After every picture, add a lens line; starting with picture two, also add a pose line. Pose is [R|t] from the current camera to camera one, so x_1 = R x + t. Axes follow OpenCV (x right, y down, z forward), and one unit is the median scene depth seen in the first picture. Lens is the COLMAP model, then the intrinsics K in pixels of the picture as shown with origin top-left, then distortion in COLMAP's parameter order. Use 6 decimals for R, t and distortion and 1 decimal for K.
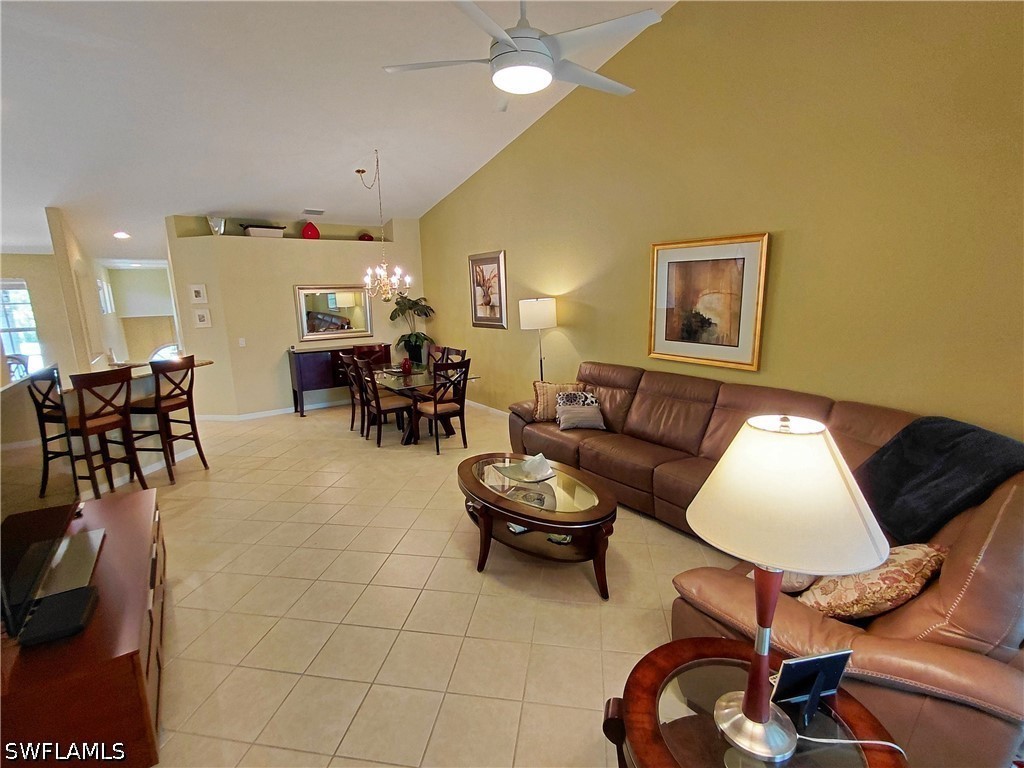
lens RADIAL K [[477.2, 0, 514.5], [0, 477.2, 397.3], [0, 0, 1]] dist [-0.003864, 0.000259]
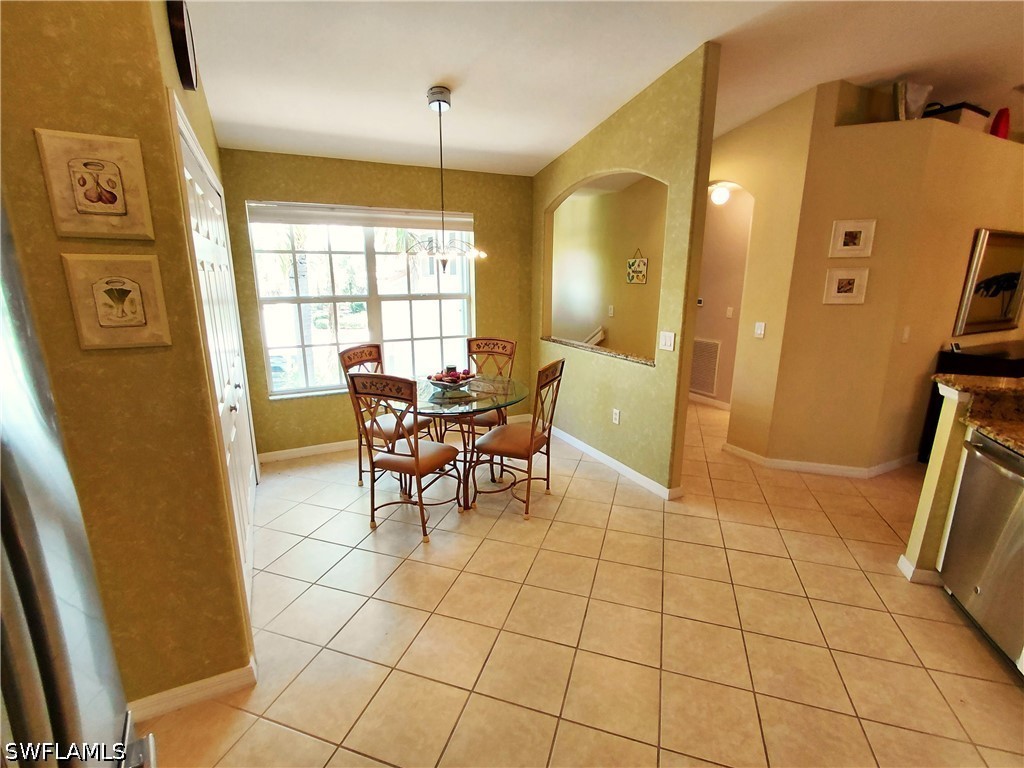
lens RADIAL K [[477.2, 0, 510.4], [0, 477.2, 384.4], [0, 0, 1]] dist [-0.003864, 0.000259]
pose [[0.989058, 0.056444, -0.136302, -0.968600], [-0.054533, 0.998355, 0.017714, -0.046760], [0.137078, -0.010087, 0.990509, 0.436523]]
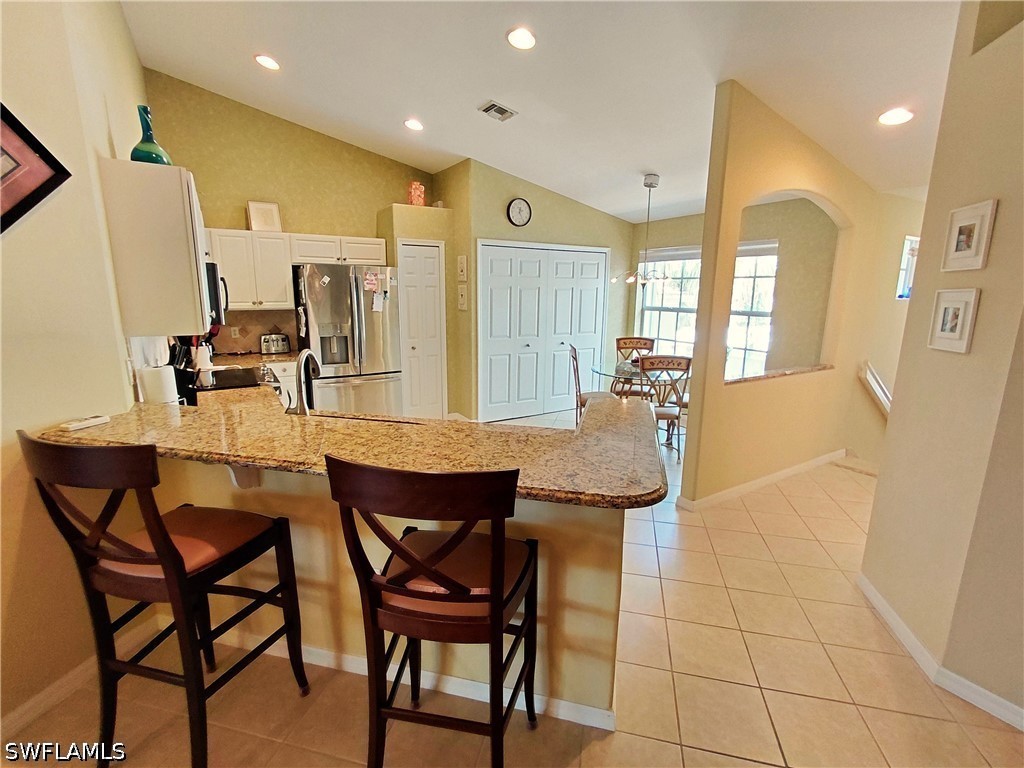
lens RADIAL K [[477.2, 0, 505.6], [0, 477.2, 387.1], [0, 0, 1]] dist [-0.003864, 0.000259]
pose [[-0.079928, 0.224701, -0.971144, -0.339022], [-0.222984, 0.945541, 0.237129, -0.138064], [0.971540, 0.235503, -0.025471, 0.762382]]
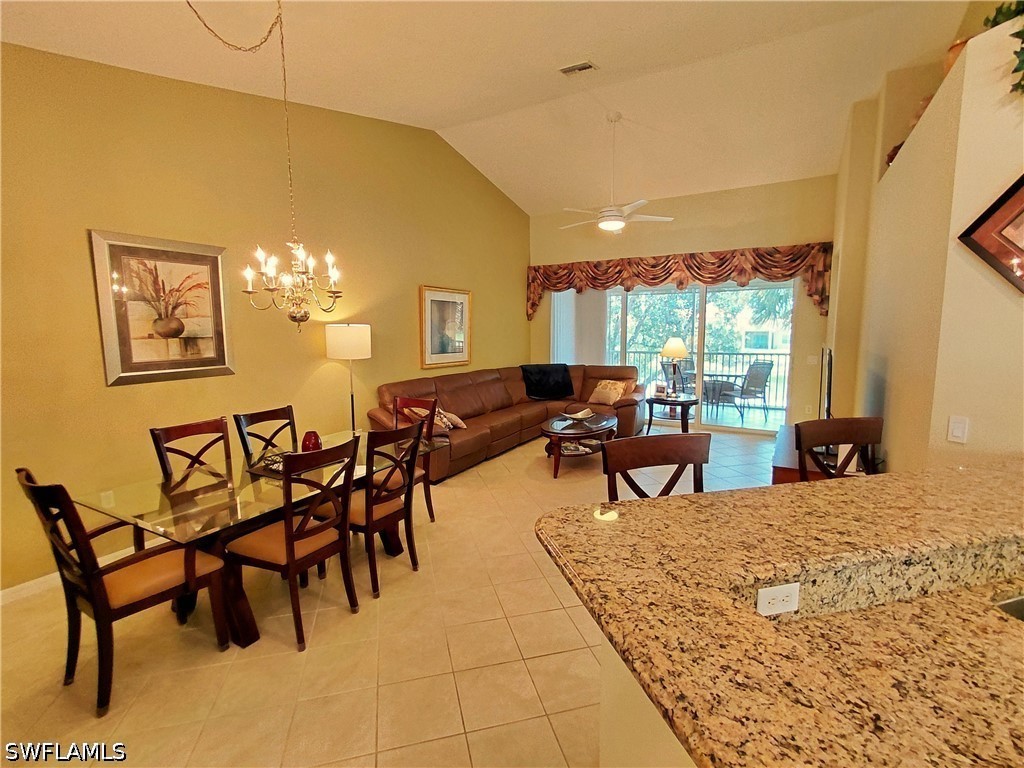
lens RADIAL K [[477.2, 0, 517.1], [0, 477.2, 380.8], [0, 0, 1]] dist [-0.003864, 0.000259]
pose [[-0.399093, -0.079376, 0.913468, -0.724825], [0.212915, 0.960992, 0.176528, -0.163672], [-0.891848, 0.264942, -0.366624, 0.895084]]
